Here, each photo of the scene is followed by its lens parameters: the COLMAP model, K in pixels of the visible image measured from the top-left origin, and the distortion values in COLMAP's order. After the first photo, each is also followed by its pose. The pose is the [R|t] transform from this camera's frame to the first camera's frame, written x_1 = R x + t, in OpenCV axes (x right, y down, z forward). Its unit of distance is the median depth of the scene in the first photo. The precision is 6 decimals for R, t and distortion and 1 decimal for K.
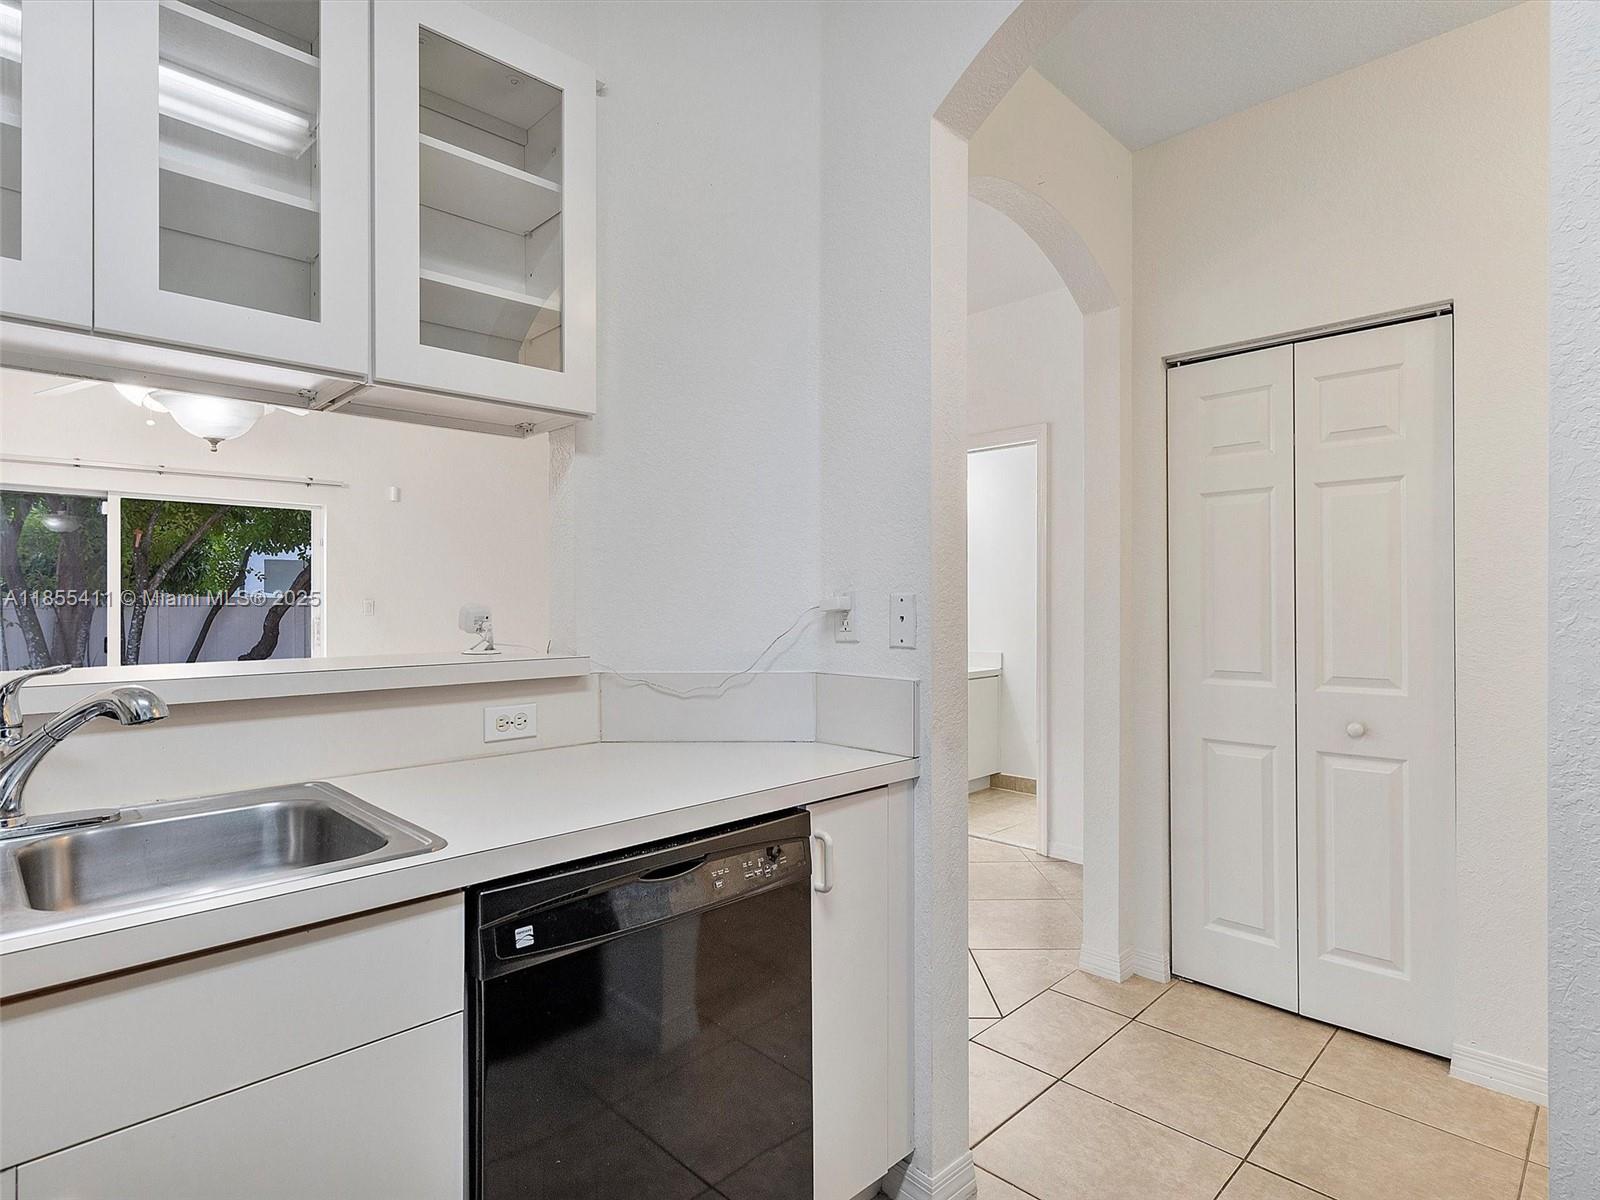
lens RADIAL K [[865.2, 0, 798.1], [0, 865.2, 603.9], [0, 0, 1]] dist [-0.005308, 0.008537]
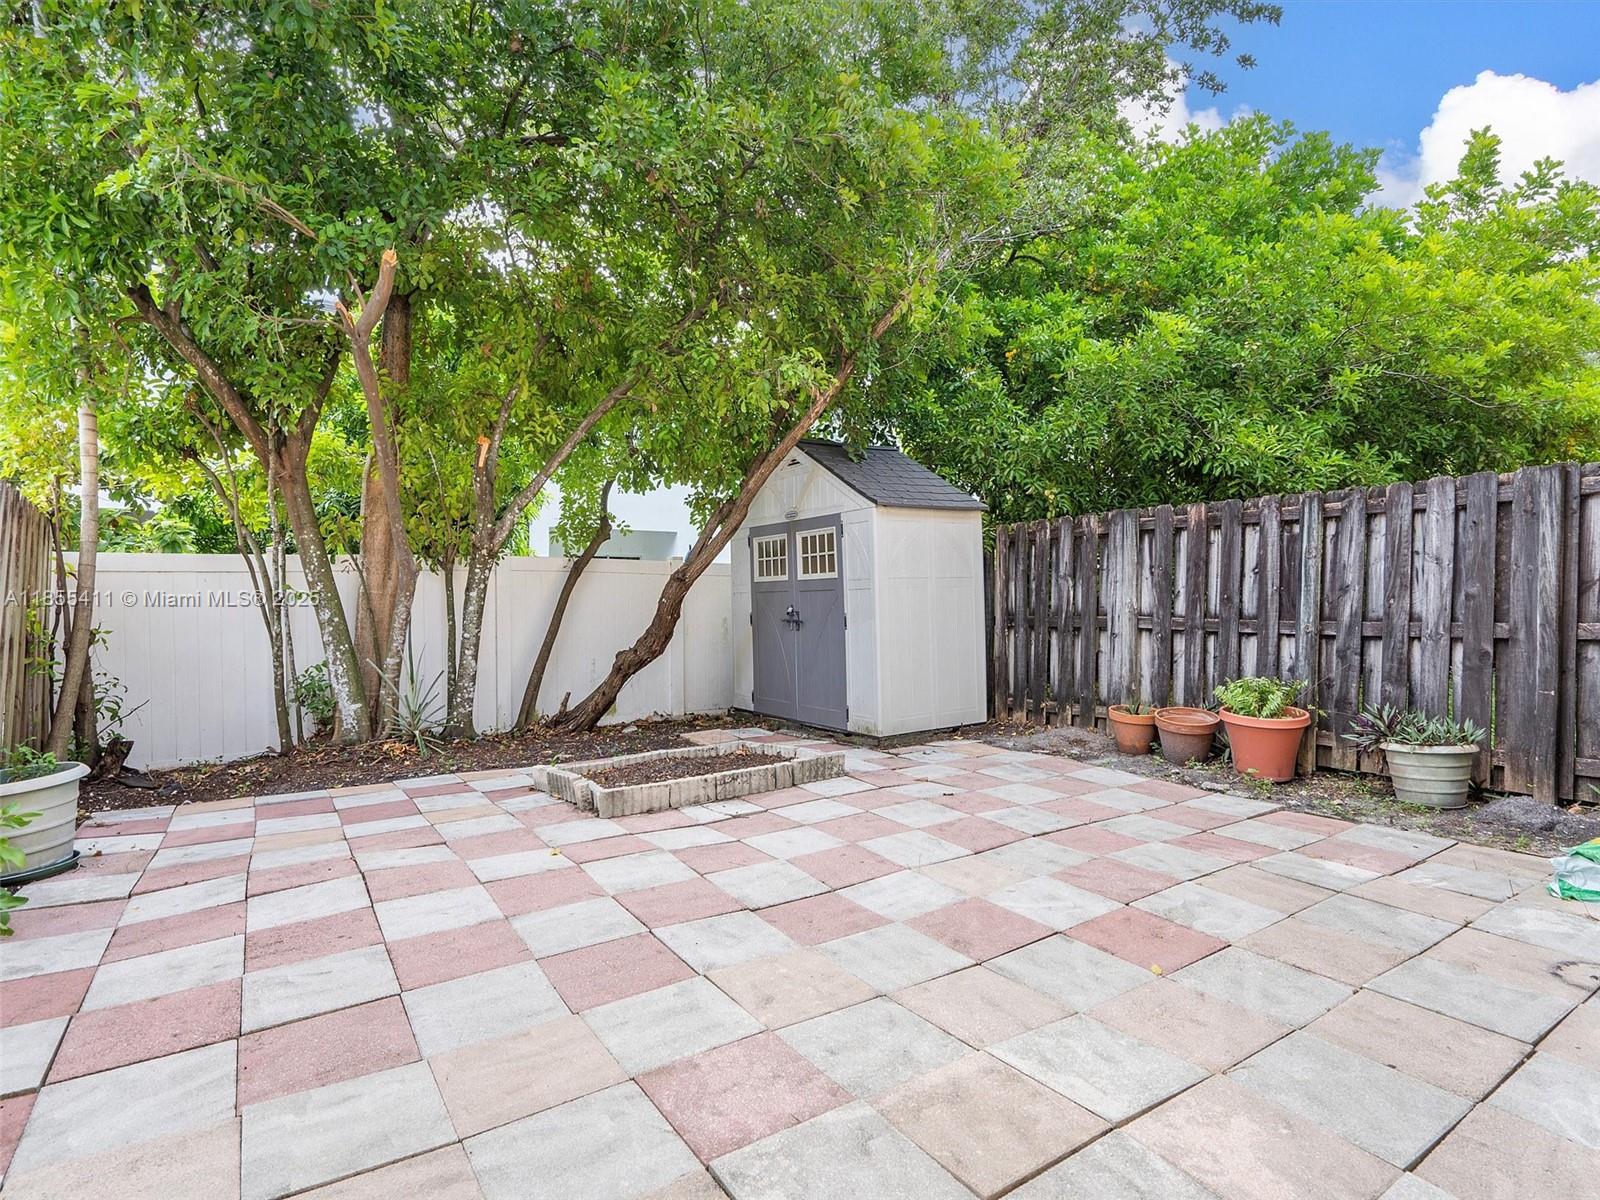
lens RADIAL K [[825.7, 0, 796.9], [0, 825.7, 600.9], [0, 0, 1]] dist [-0.007817, 0.005713]
pose [[0.982742, 0.007204, -0.184842, -1.416007], [-0.004893, 0.999904, 0.012952, 0.054055], [0.184918, -0.011824, 0.982683, 1.537147]]
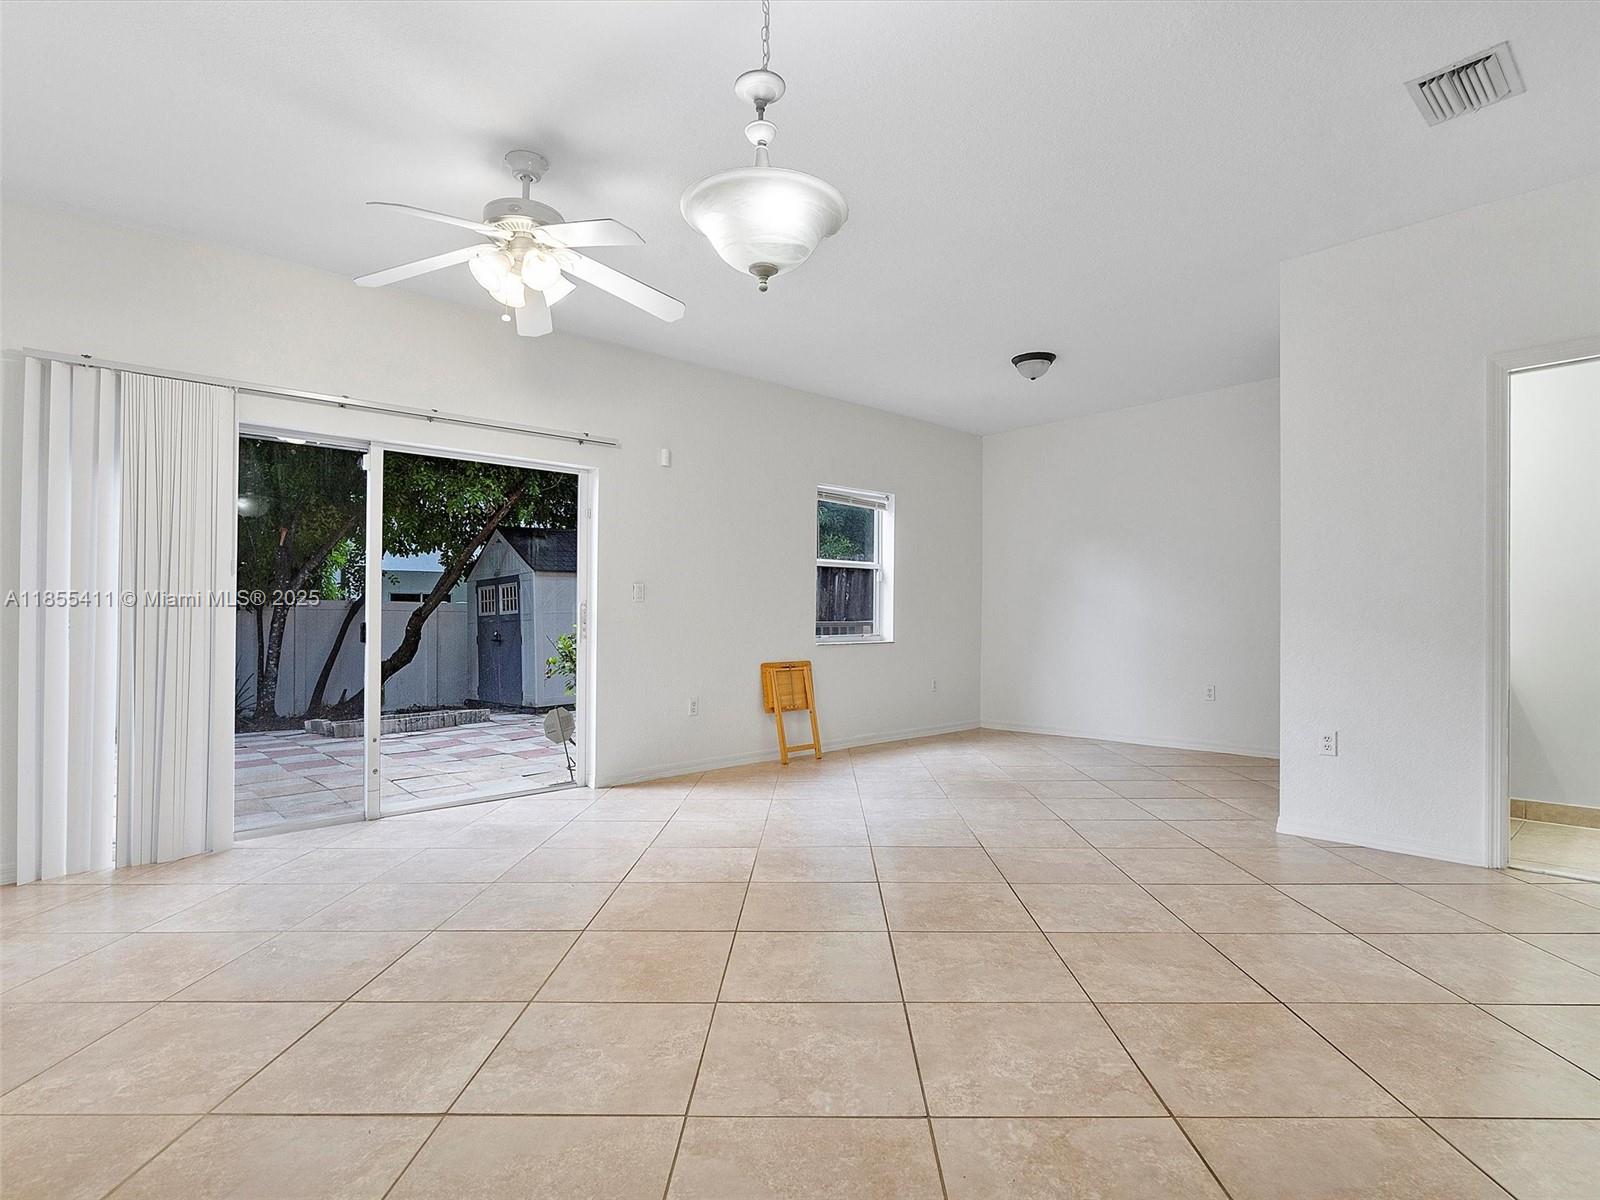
lens RADIAL K [[825.7, 0, 807.3], [0, 825.7, 603.8], [0, 0, 1]] dist [-0.007817, 0.005713]
pose [[0.999880, -0.001836, -0.015372, -0.564665], [0.001507, 0.999769, -0.021433, 0.056806], [0.015408, 0.021407, 0.999652, 0.361574]]
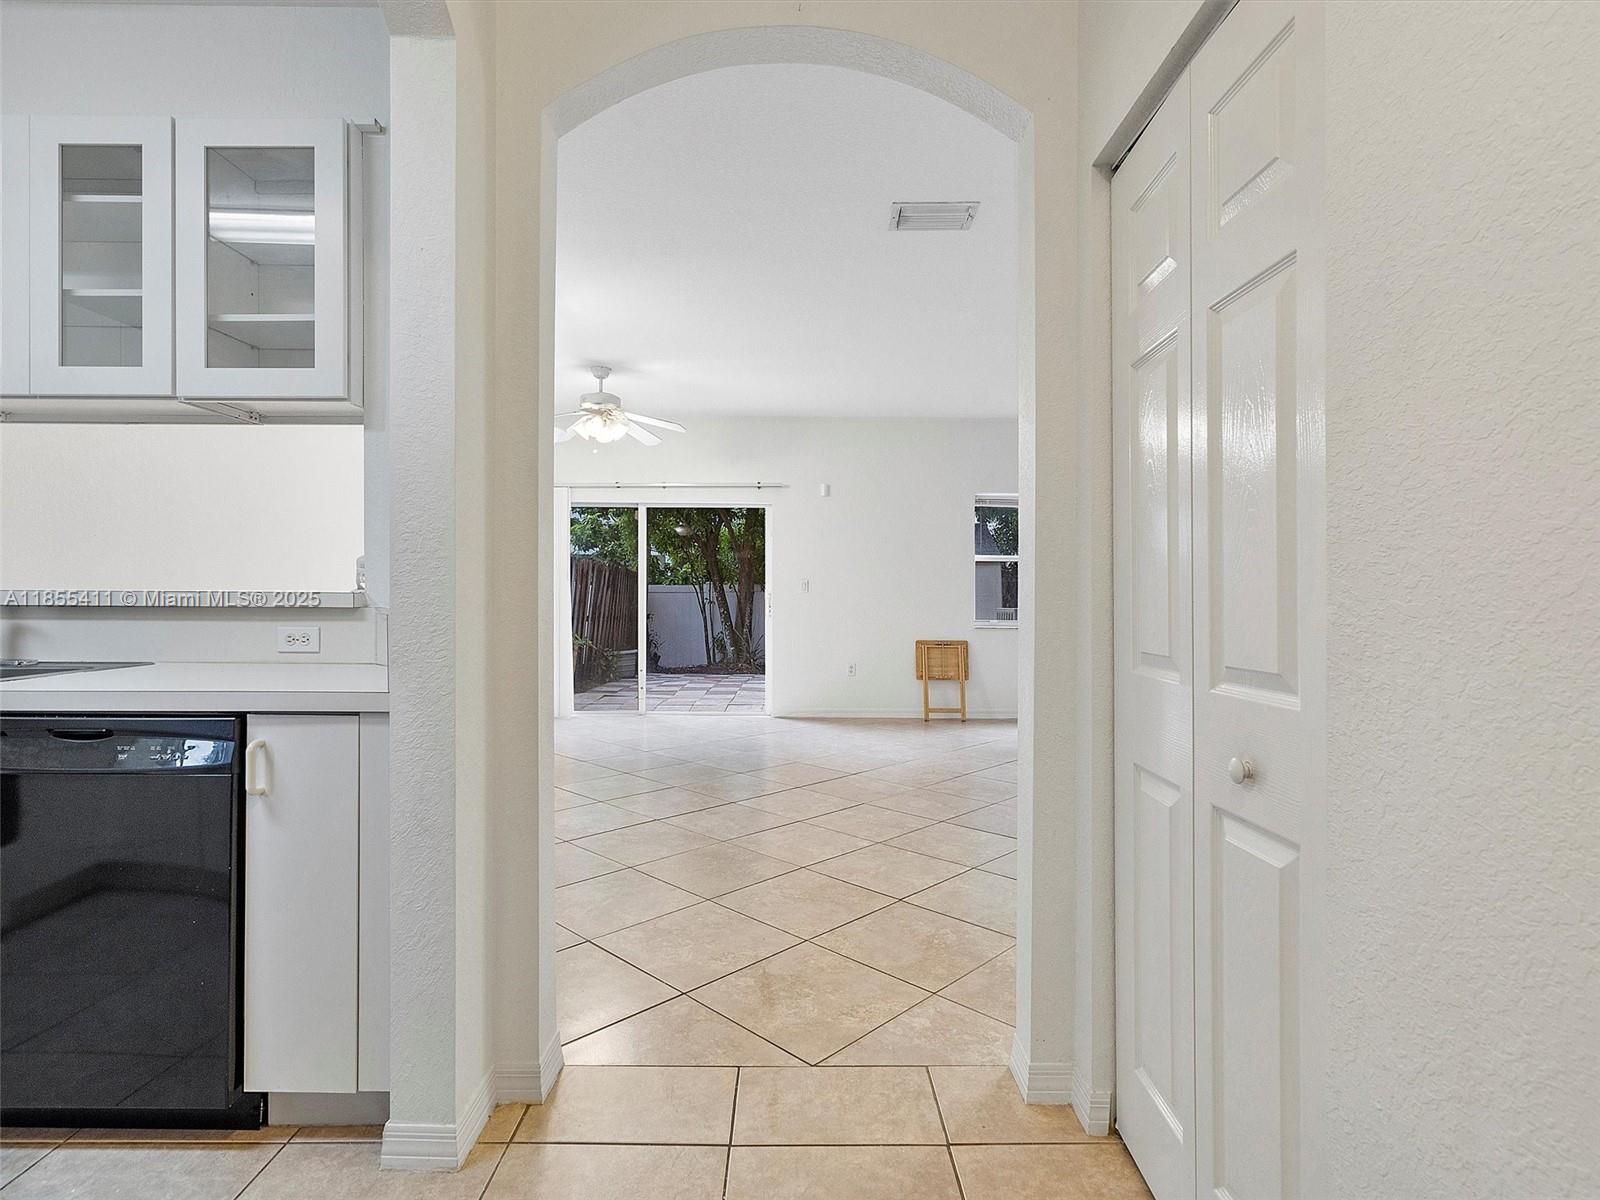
lens RADIAL K [[825.7, 0, 795.6], [0, 825.7, 594.9], [0, 0, 1]] dist [-0.007817, 0.005713]
pose [[0.712115, 0.007338, -0.702025, 0.526243], [-0.010447, 0.999945, -0.000146, 0.029332], [0.701985, 0.007438, 0.712152, 0.305751]]
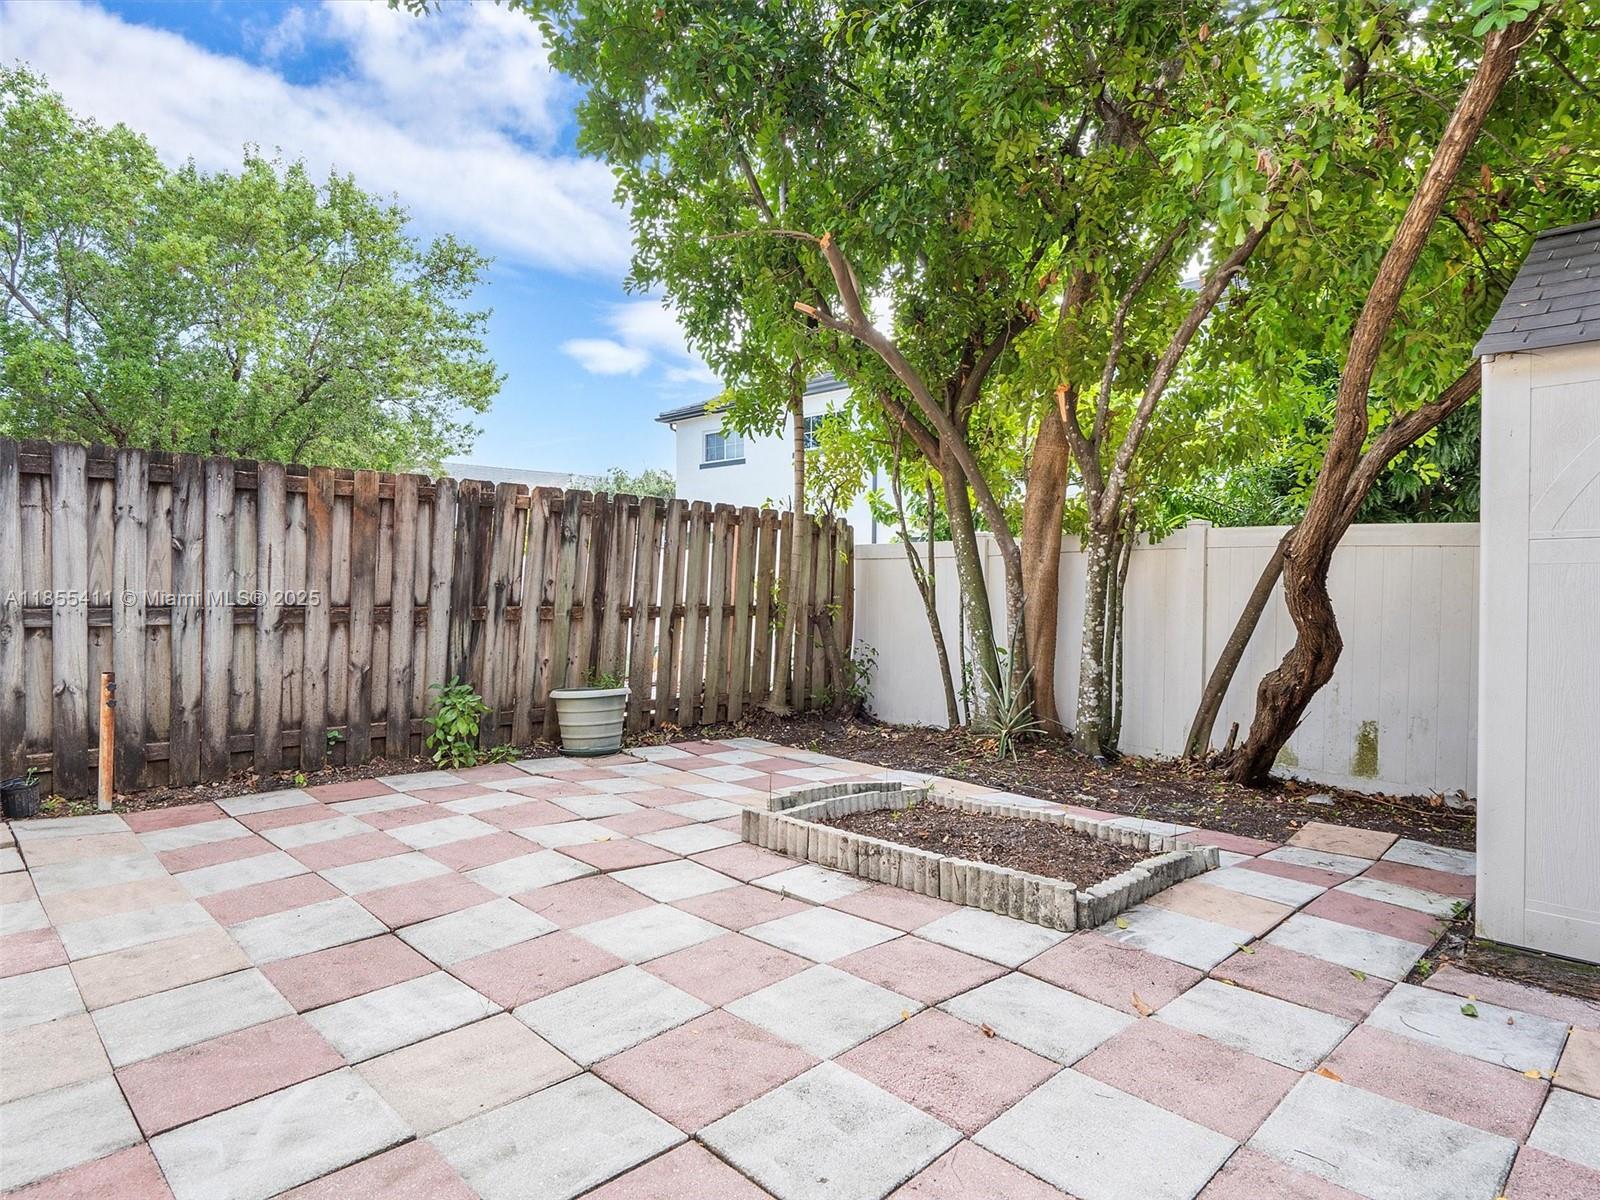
lens RADIAL K [[902.2, 0, 802.4], [0, 902.2, 603.3], [0, 0, 1]] dist [-0.004537, 0.006185]
pose [[0.019781, 0.033548, -0.999241, -0.834080], [-0.006397, 0.999421, 0.033427, 0.059103], [0.999784, 0.005731, 0.019985, 2.665649]]
